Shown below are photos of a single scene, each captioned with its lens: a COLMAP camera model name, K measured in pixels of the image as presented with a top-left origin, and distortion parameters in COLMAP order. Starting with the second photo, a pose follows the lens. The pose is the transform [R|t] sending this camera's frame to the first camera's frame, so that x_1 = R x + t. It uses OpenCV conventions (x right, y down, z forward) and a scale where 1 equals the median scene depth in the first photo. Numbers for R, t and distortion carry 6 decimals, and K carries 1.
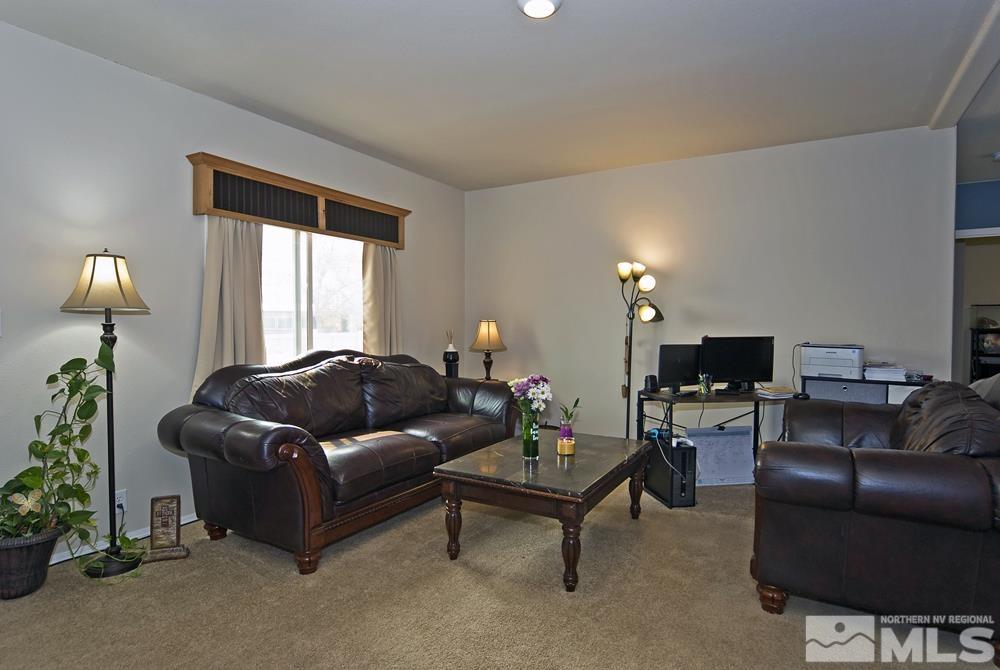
lens RADIAL K [[533.8, 0, 497.9], [0, 533.8, 335.4], [0, 0, 1]] dist [-0.008835, -0.002283]
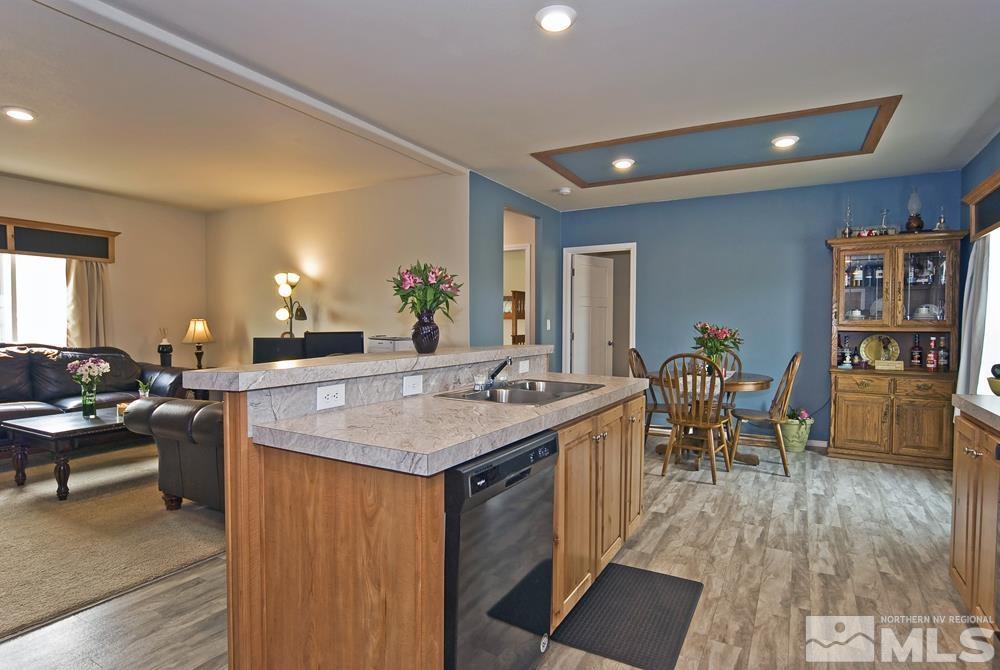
lens RADIAL K [[533.8, 0, 497.9], [0, 533.8, 335.4], [0, 0, 1]] dist [-0.008835, -0.002283]
pose [[0.999649, -0.001777, 0.026416, 0.741905], [0.001724, 0.999996, 0.002044, 0.008298], [-0.026419, -0.001998, 0.999649, -0.291799]]
